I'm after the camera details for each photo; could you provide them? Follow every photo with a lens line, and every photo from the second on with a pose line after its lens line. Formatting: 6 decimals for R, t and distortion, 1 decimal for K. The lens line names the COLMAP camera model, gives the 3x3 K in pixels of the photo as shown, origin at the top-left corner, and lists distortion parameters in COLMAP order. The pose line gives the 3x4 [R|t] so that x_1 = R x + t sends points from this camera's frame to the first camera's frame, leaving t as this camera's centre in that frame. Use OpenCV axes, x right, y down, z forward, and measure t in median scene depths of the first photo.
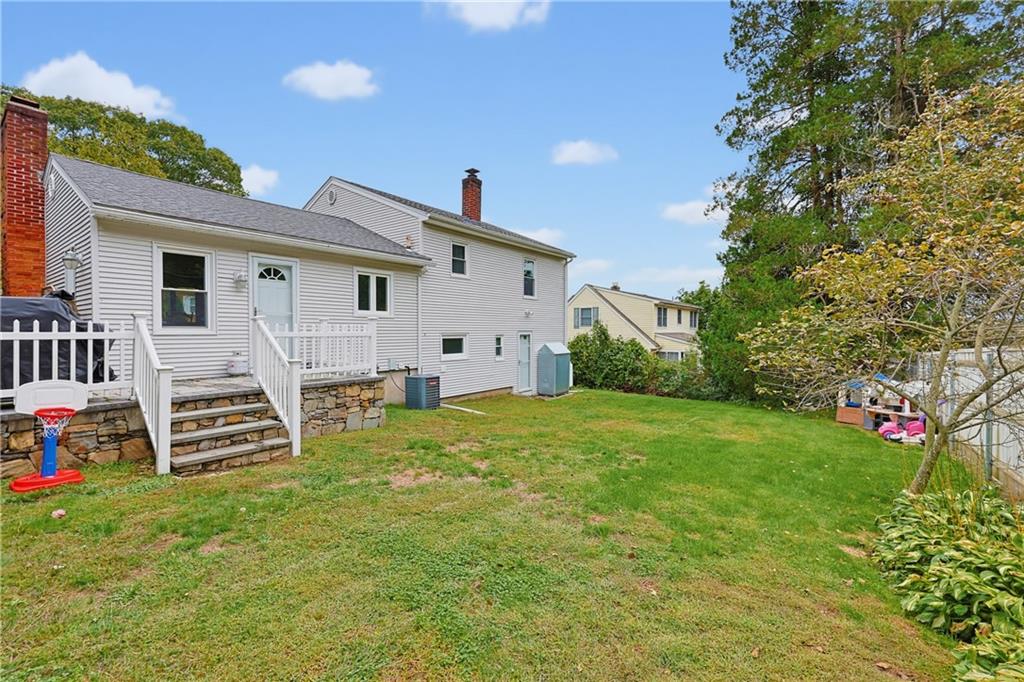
lens RADIAL K [[455.0, 0, 512.0], [0, 455.0, 341.0], [0, 0, 1]] dist [-0.000262, -0.000015]
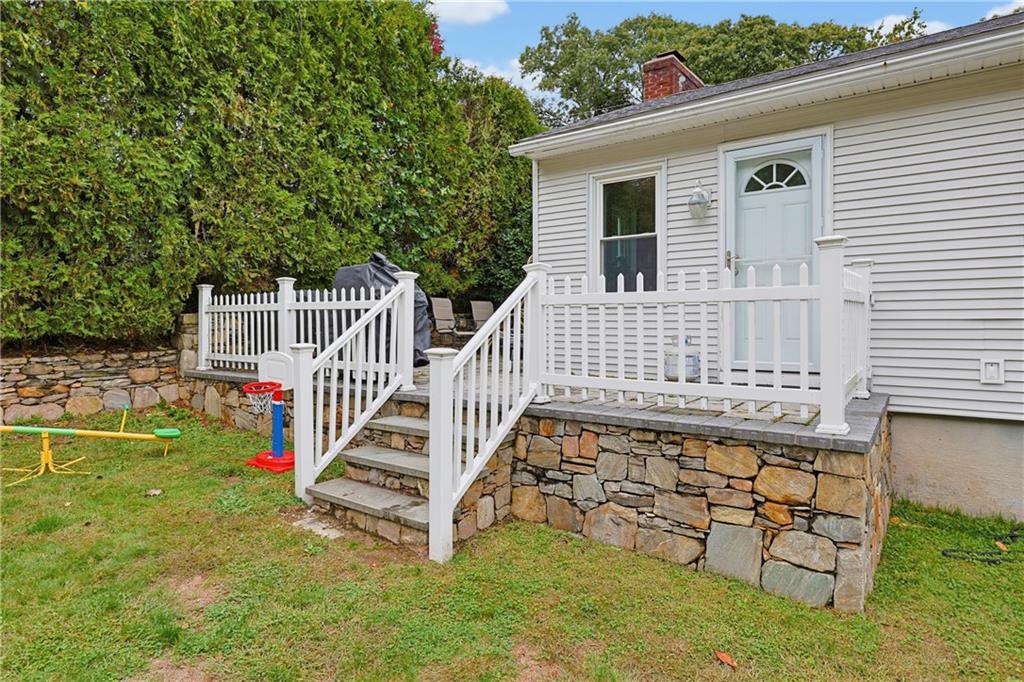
lens RADIAL K [[575.3, 0, 499.6], [0, 575.3, 324.8], [0, 0, 1]] dist [-0.000739, 0.000232]
pose [[0.004667, 0.005419, -0.999974, 0.068837], [-0.018722, 0.999811, 0.005330, 0.007975], [0.999814, 0.018697, 0.004767, 0.709855]]
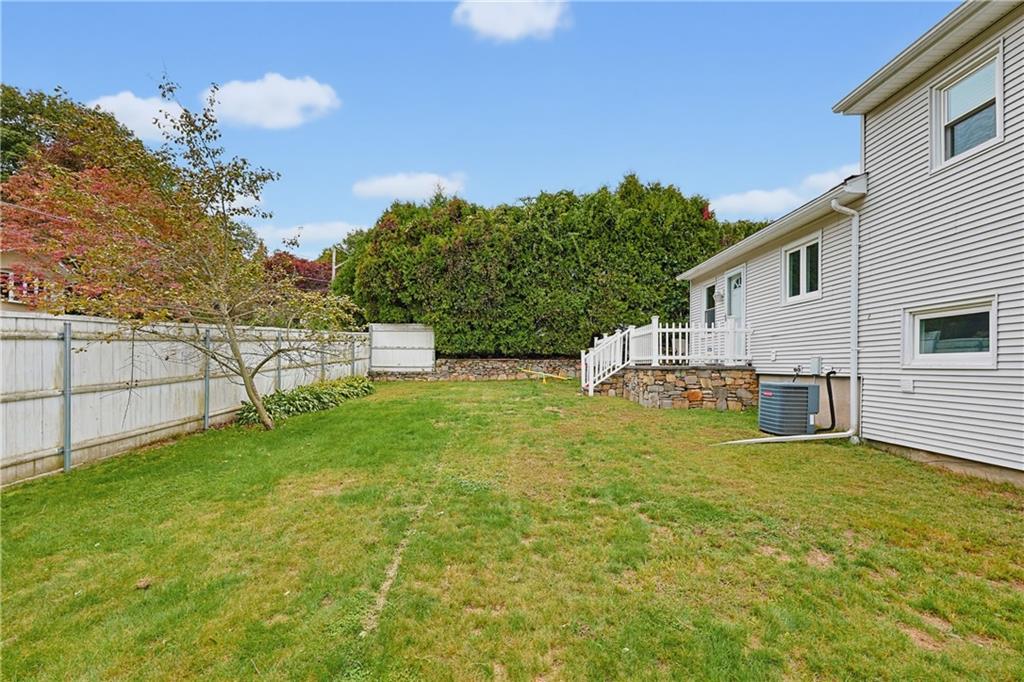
lens RADIAL K [[416.6, 0, 513.3], [0, 416.6, 363.4], [0, 0, 1]] dist [-0.000600, -0.000102]
pose [[-0.802894, -0.004698, -0.596103, 0.583479], [-0.016891, 0.999747, 0.014872, 0.055102], [0.595882, 0.022009, -0.802770, 1.512274]]
